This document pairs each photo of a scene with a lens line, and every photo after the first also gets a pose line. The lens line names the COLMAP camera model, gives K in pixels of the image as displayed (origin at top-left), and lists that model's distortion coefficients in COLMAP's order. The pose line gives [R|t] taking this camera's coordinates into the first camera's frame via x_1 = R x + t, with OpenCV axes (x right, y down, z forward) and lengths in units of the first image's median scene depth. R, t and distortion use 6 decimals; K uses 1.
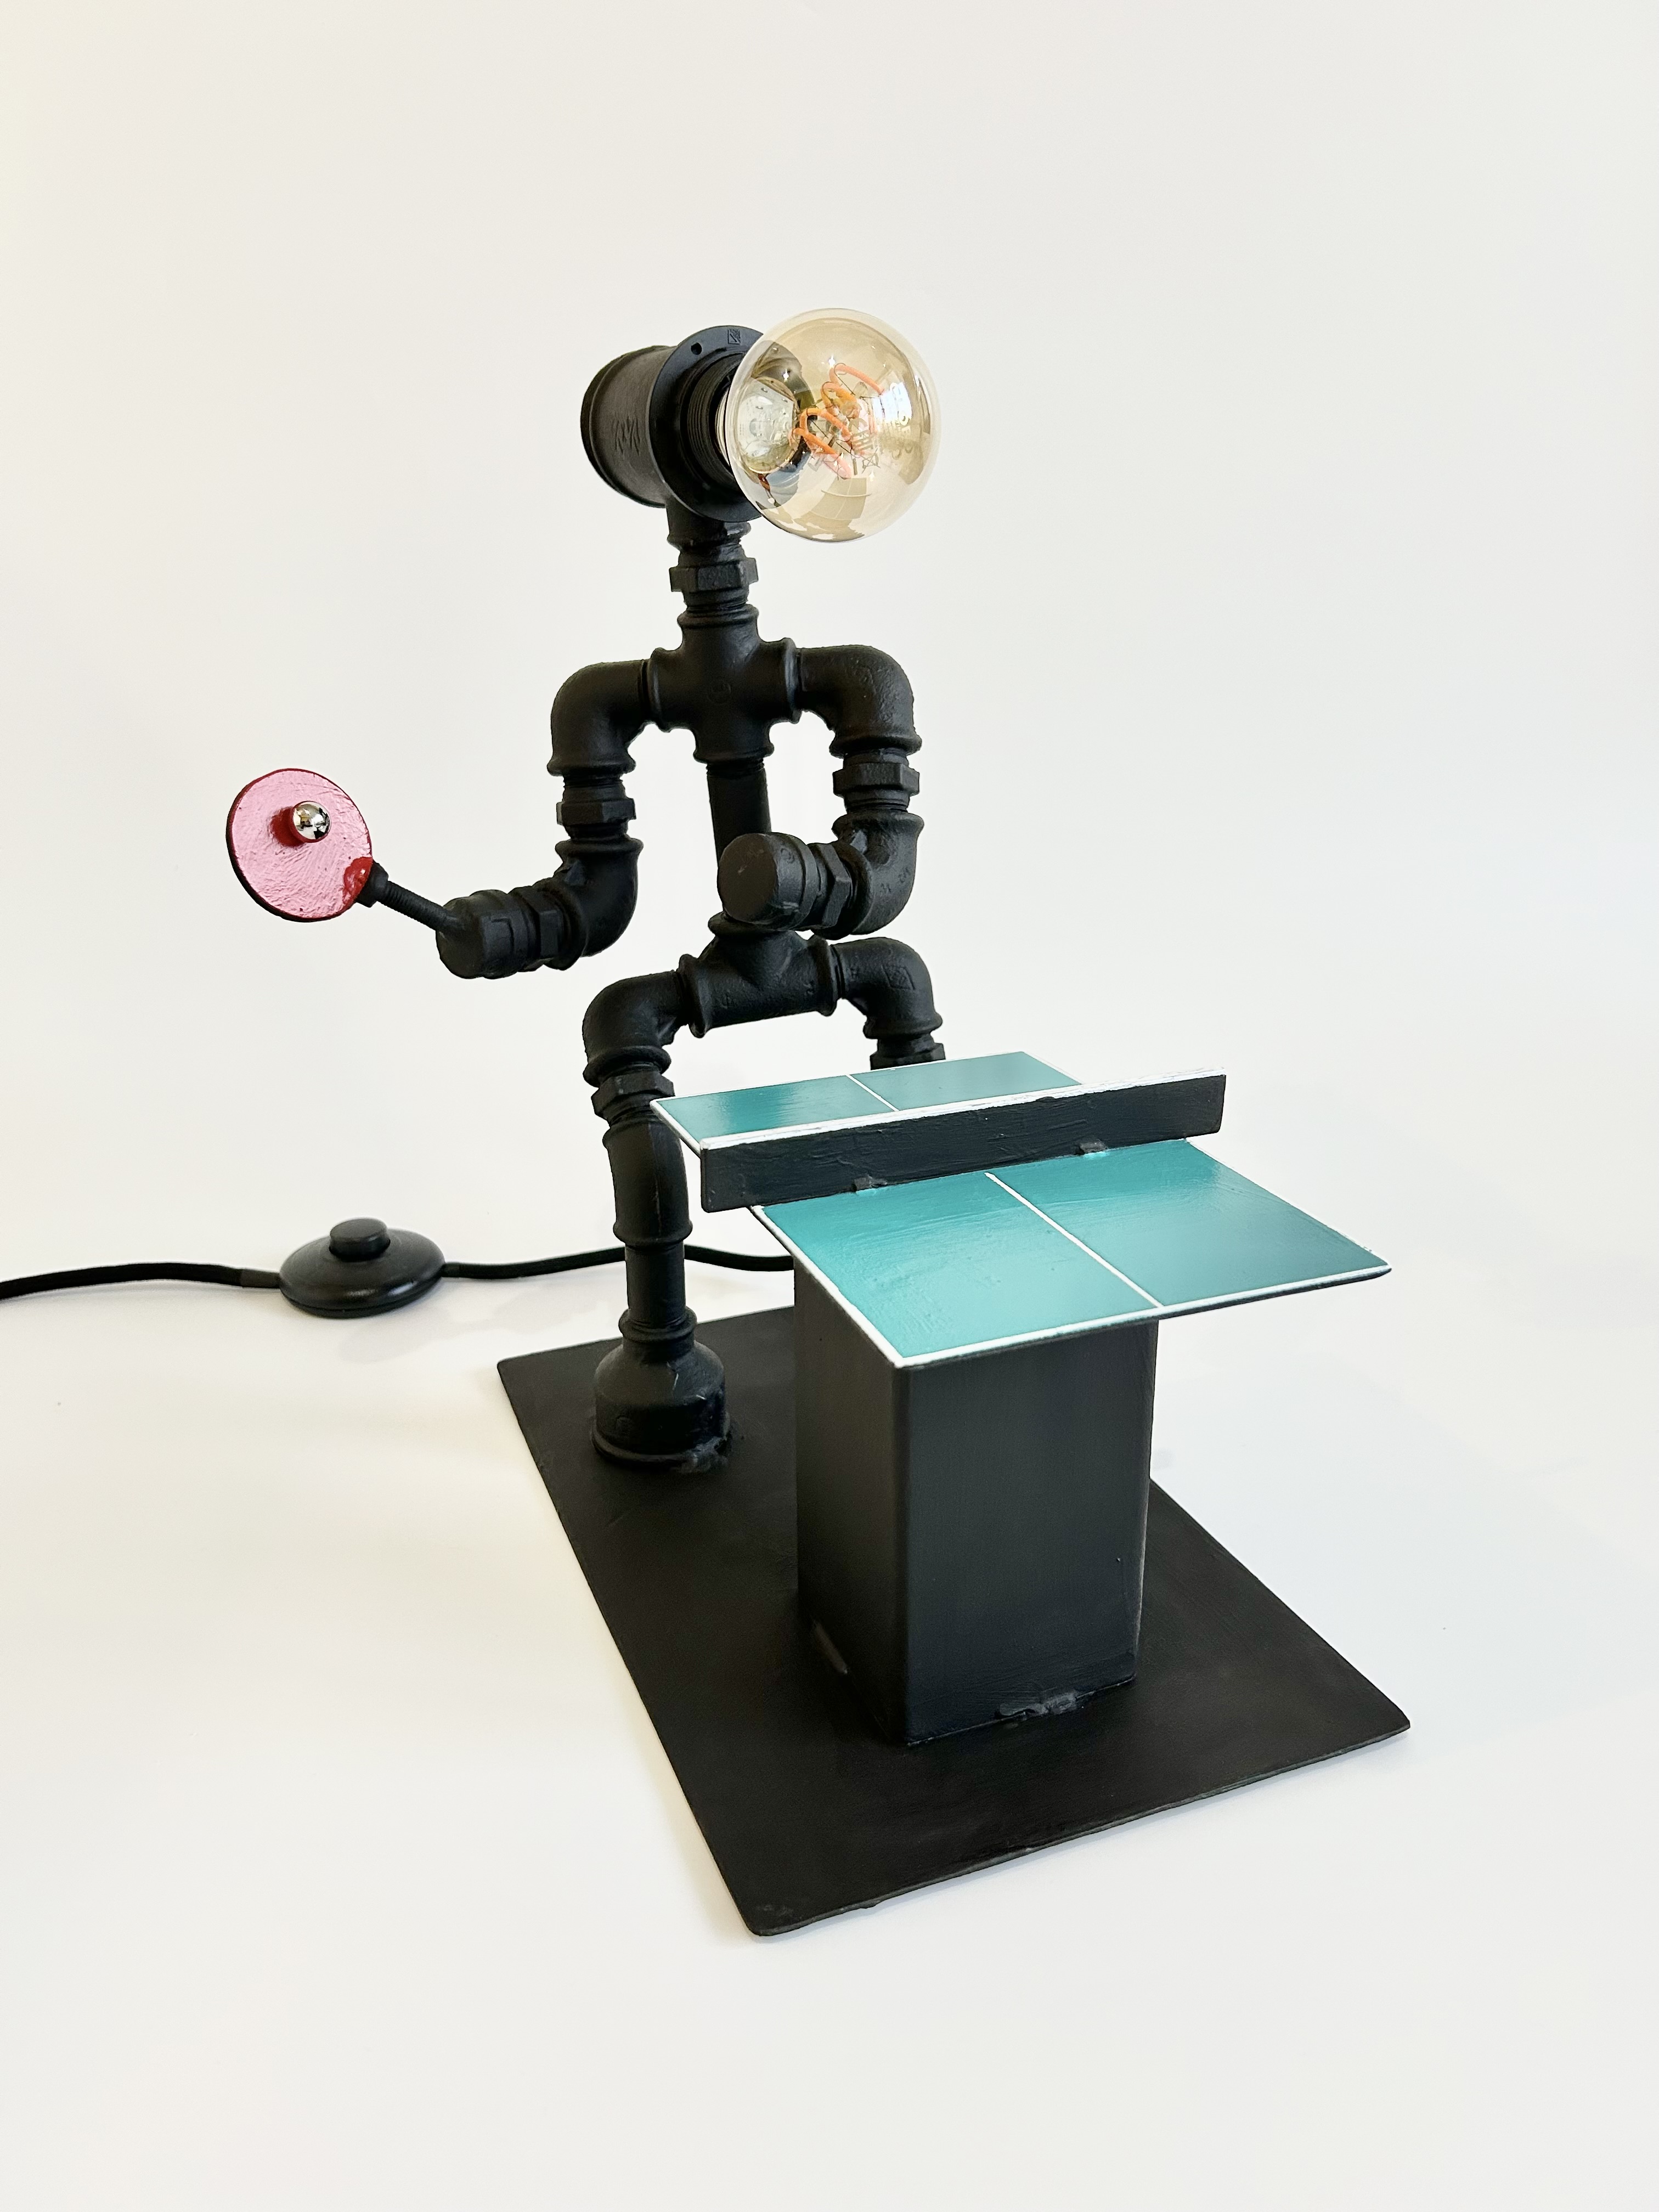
lens RADIAL K [[1726.2, 0, 813.0], [0, 1726.2, 1140.4], [0, 0, 1]] dist [0.032368, -0.084155]
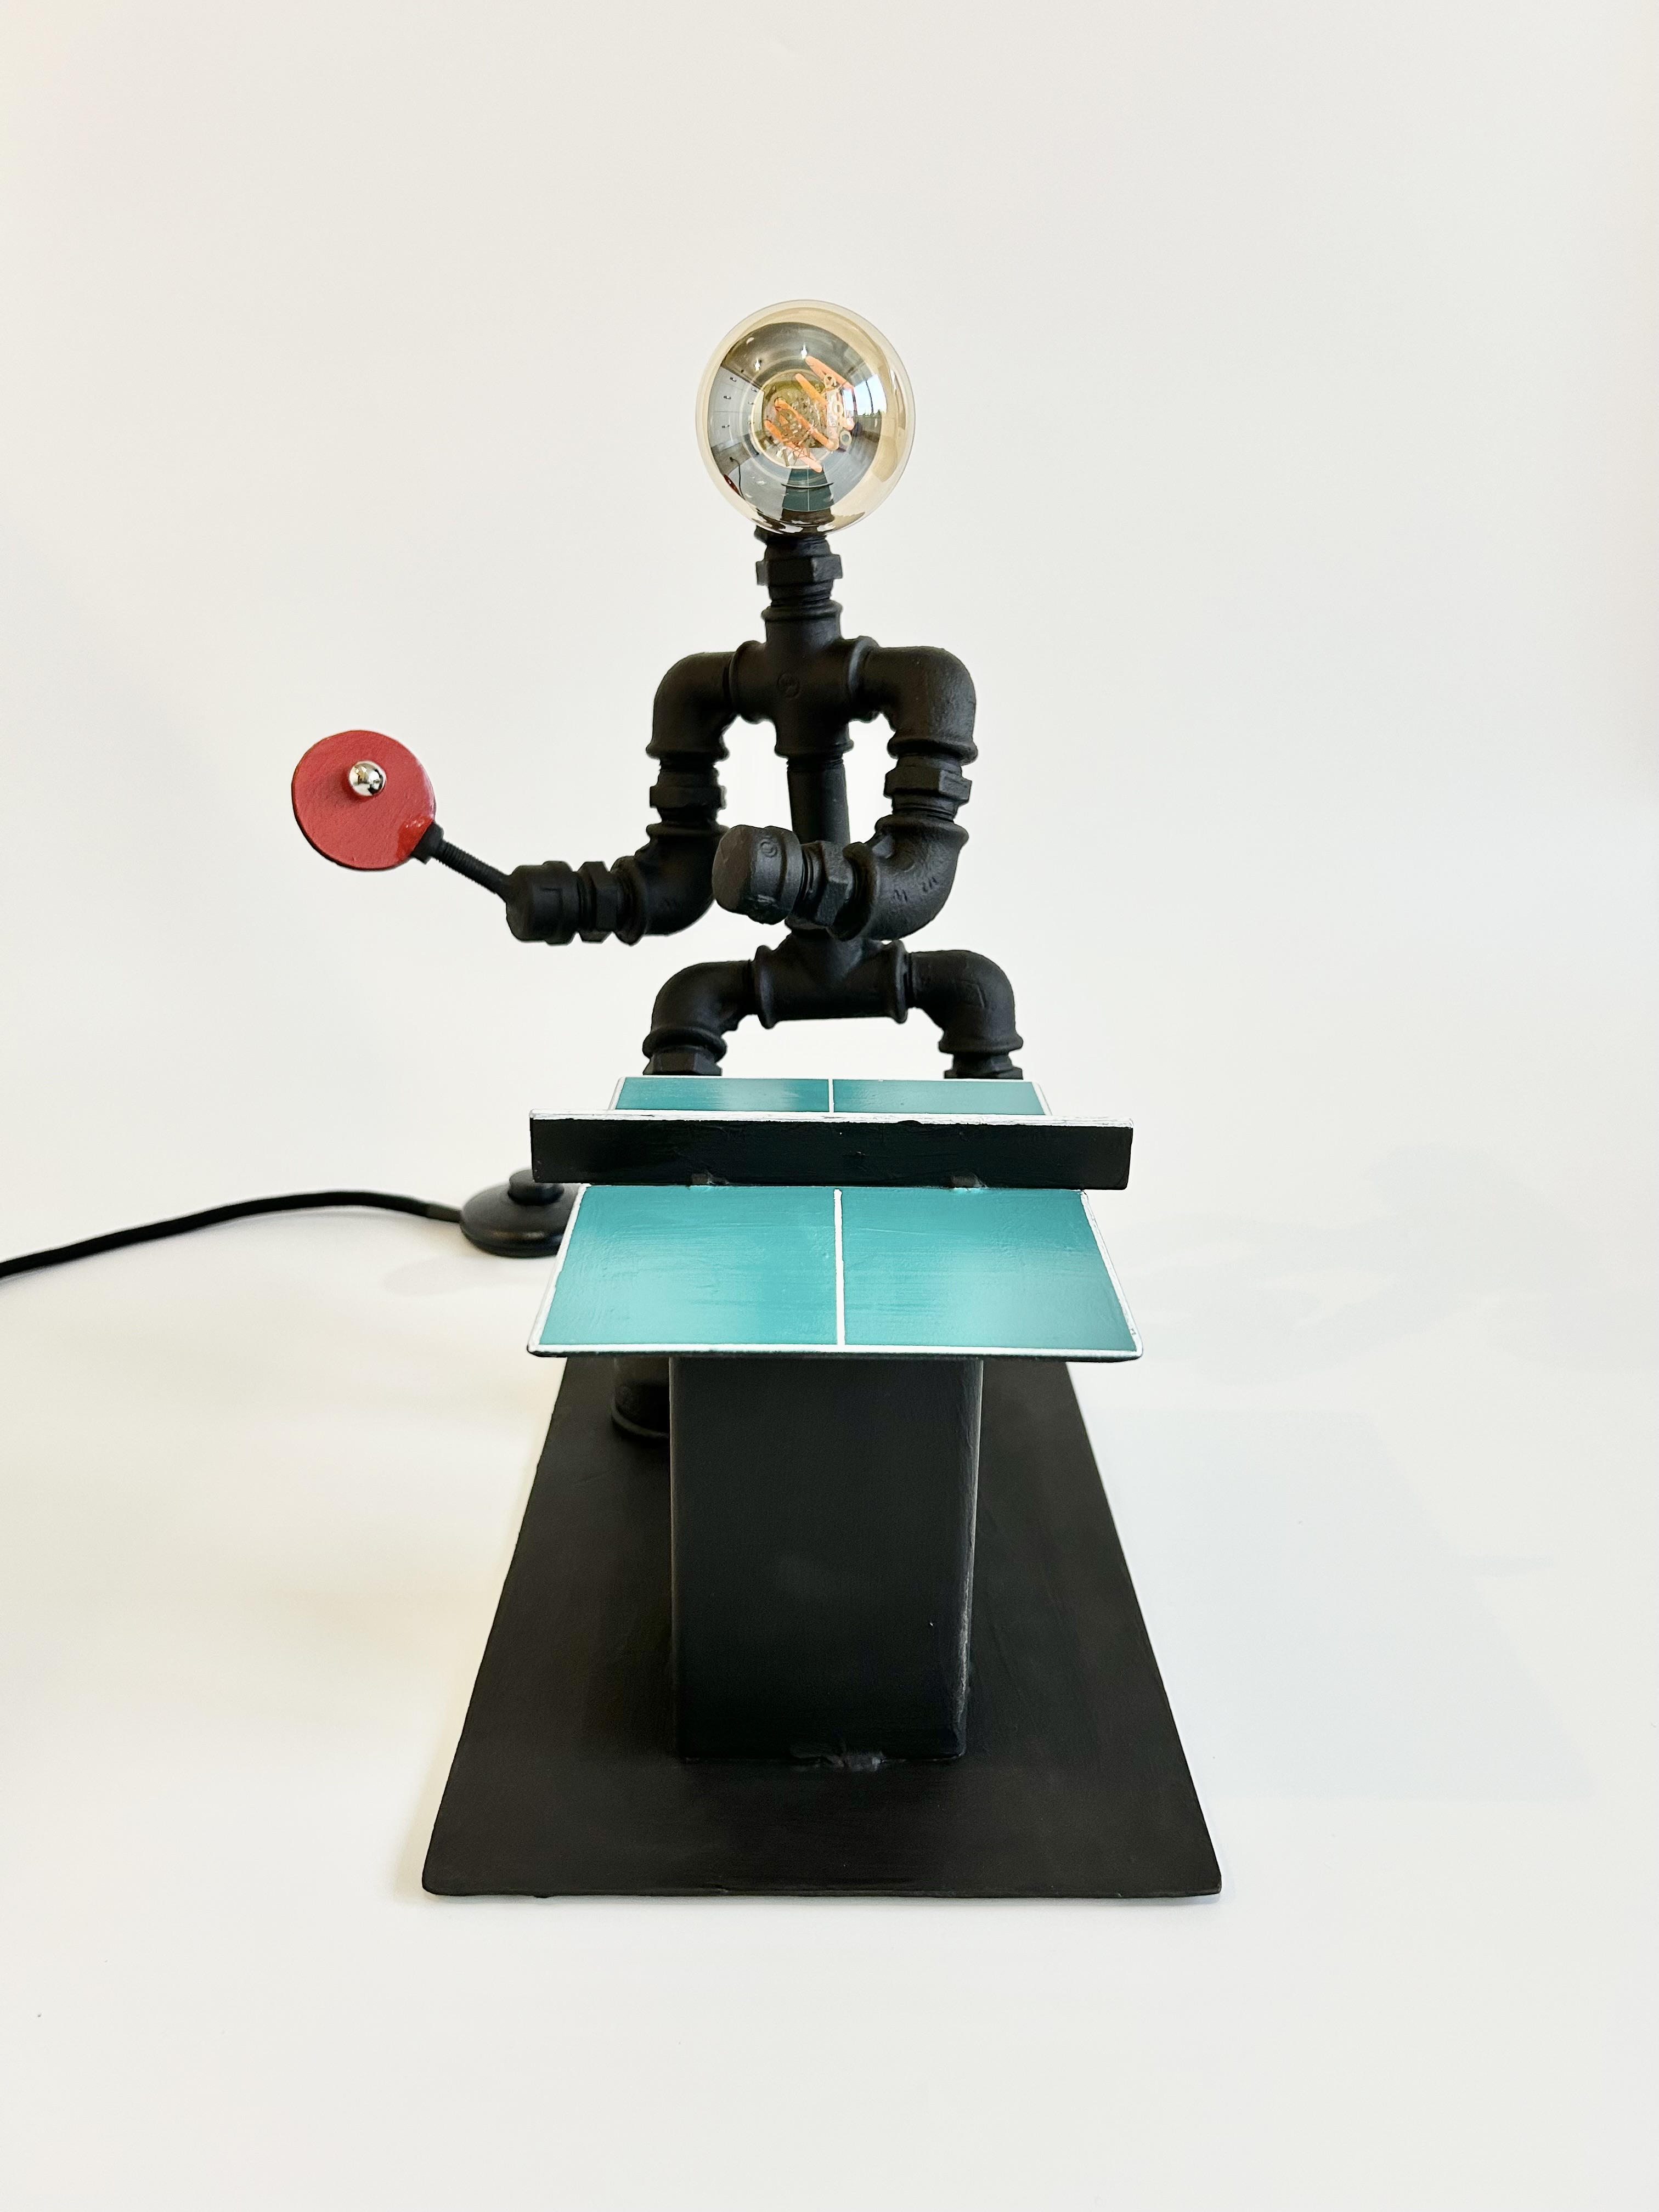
lens RADIAL K [[1726.2, 0, 839.3], [0, 1726.2, 1108.0], [0, 0, 1]] dist [0.032368, -0.084155]
pose [[0.939989, 0.138781, -0.311704, 0.319397], [-0.147712, 0.989017, -0.005104, -0.017140], [0.307573, 0.050840, 0.950165, 0.070839]]
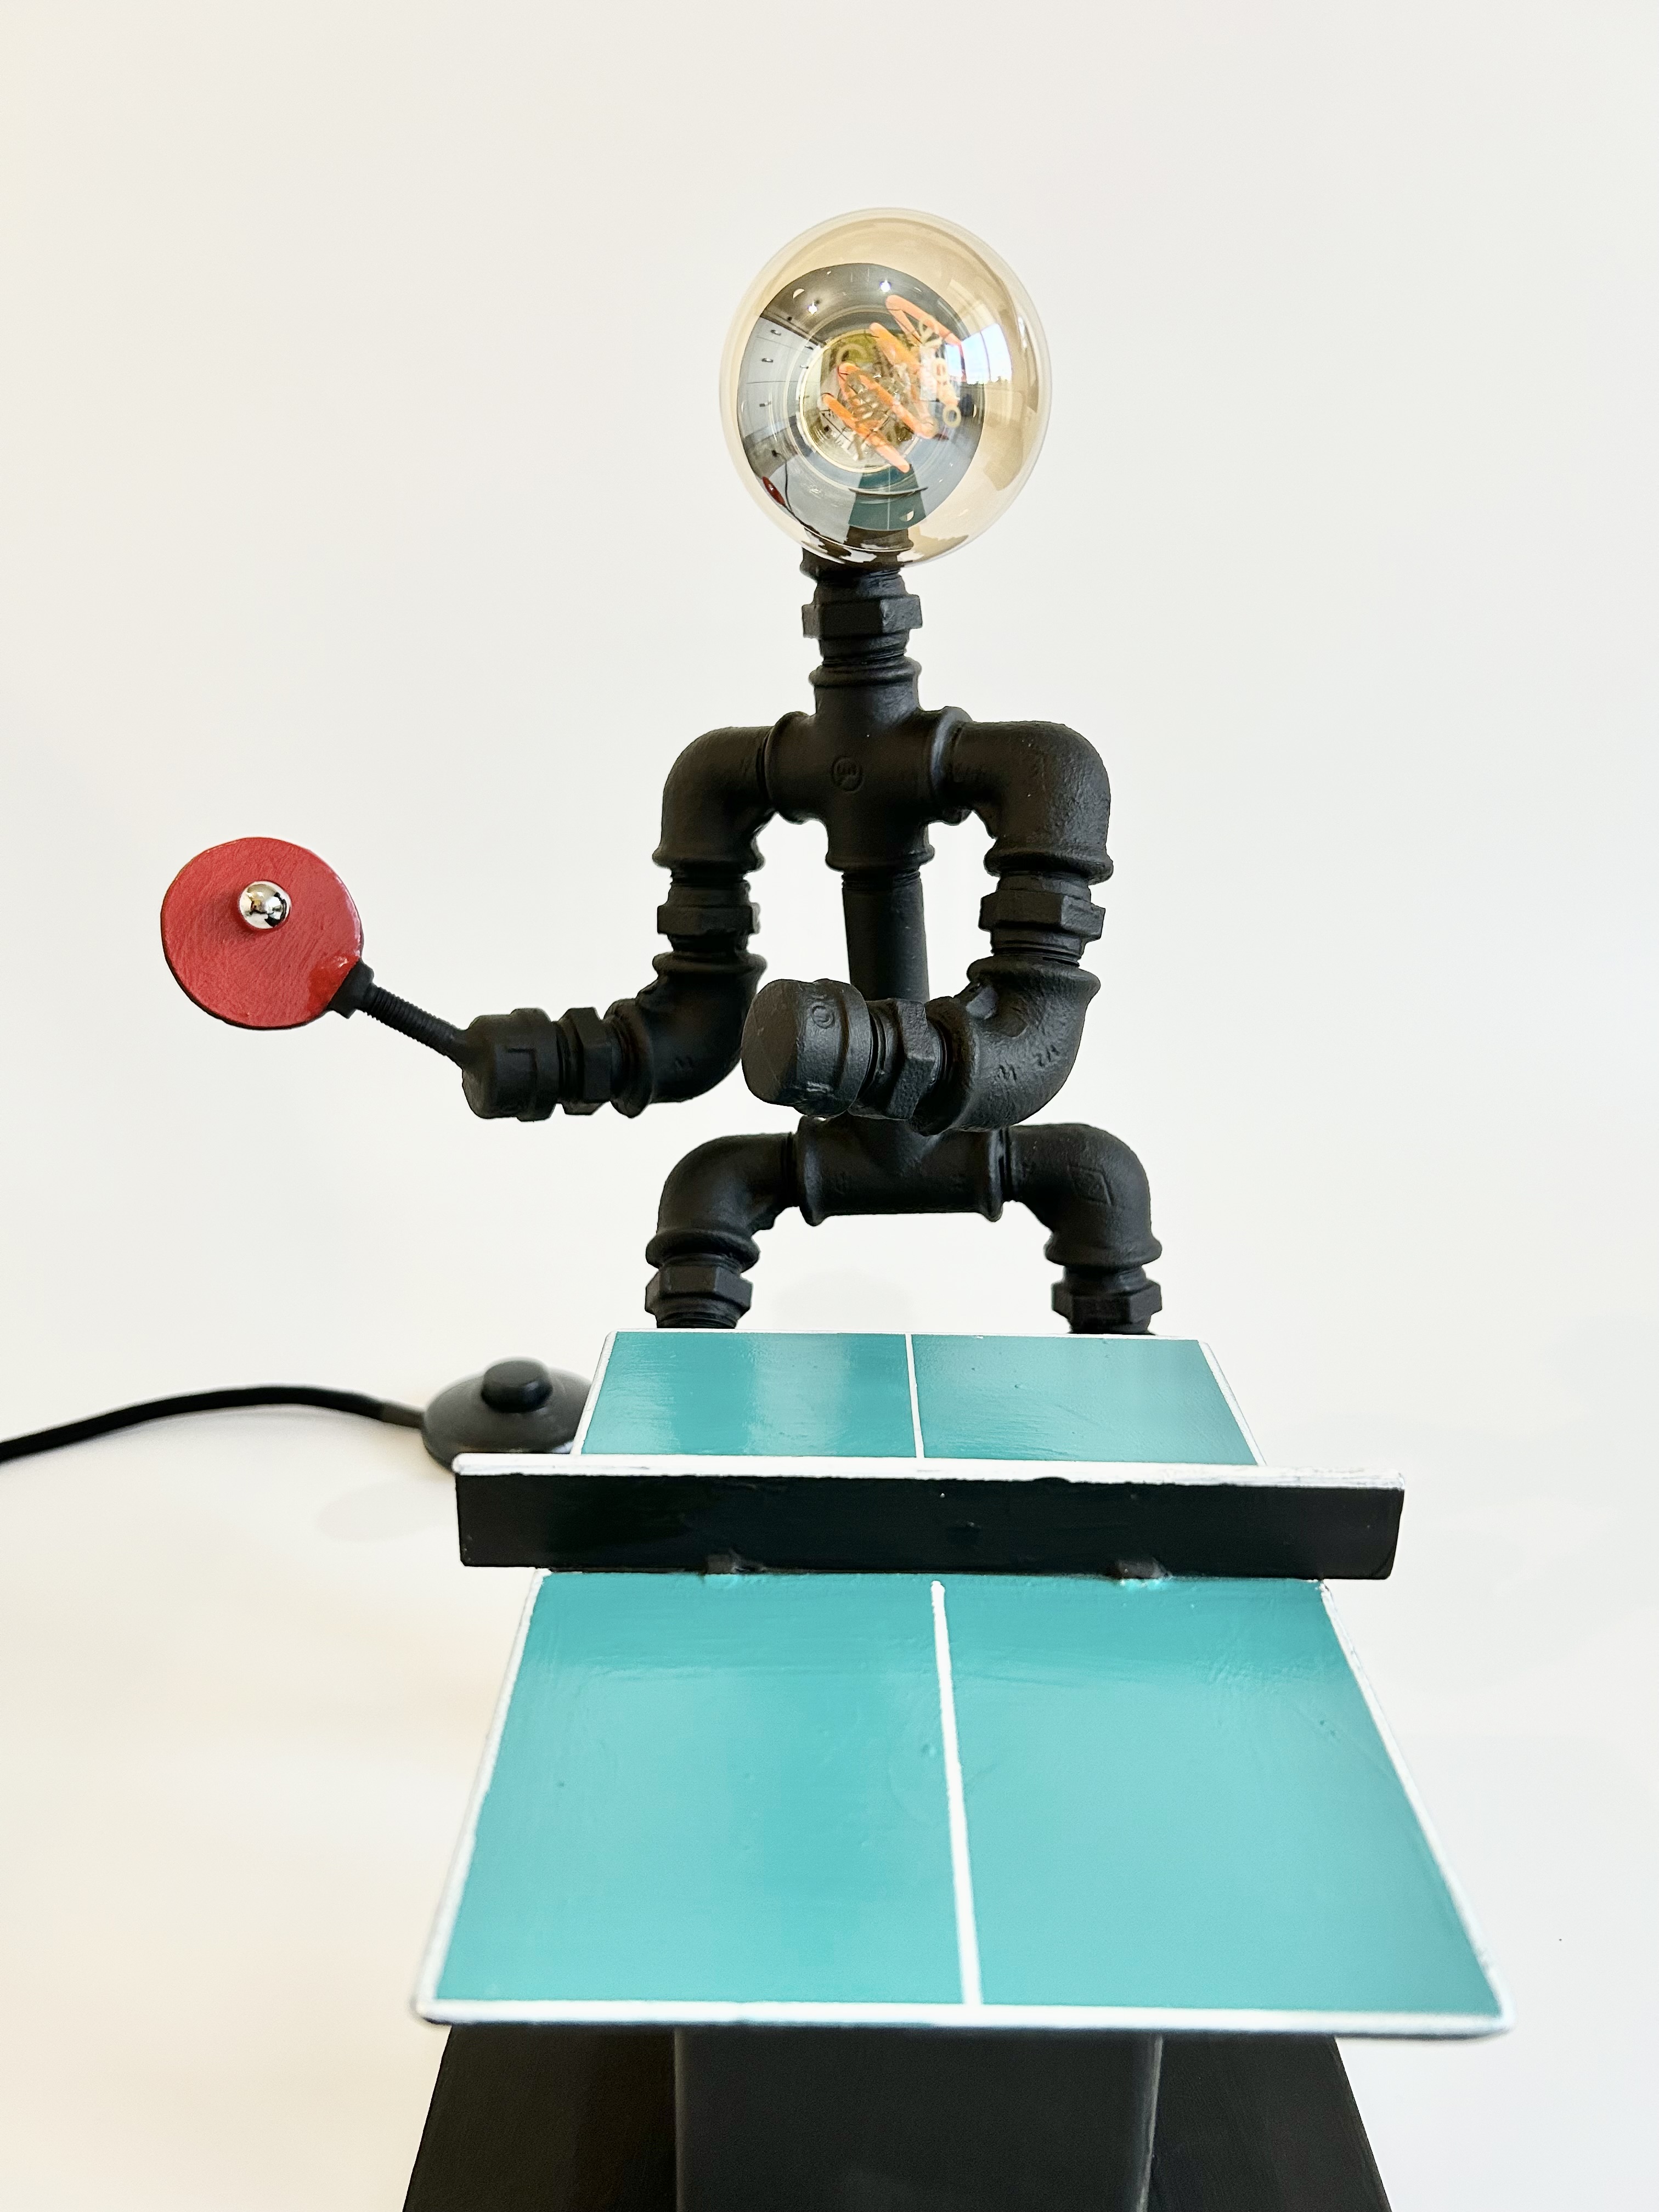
lens RADIAL K [[1726.2, 0, 830.9], [0, 1726.2, 1101.6], [0, 0, 1]] dist [0.032368, -0.084155]
pose [[0.933518, 0.131767, -0.333440, 0.199997], [-0.150097, 0.988225, -0.029699, -0.101346], [0.325601, 0.077772, 0.942303, 0.324028]]
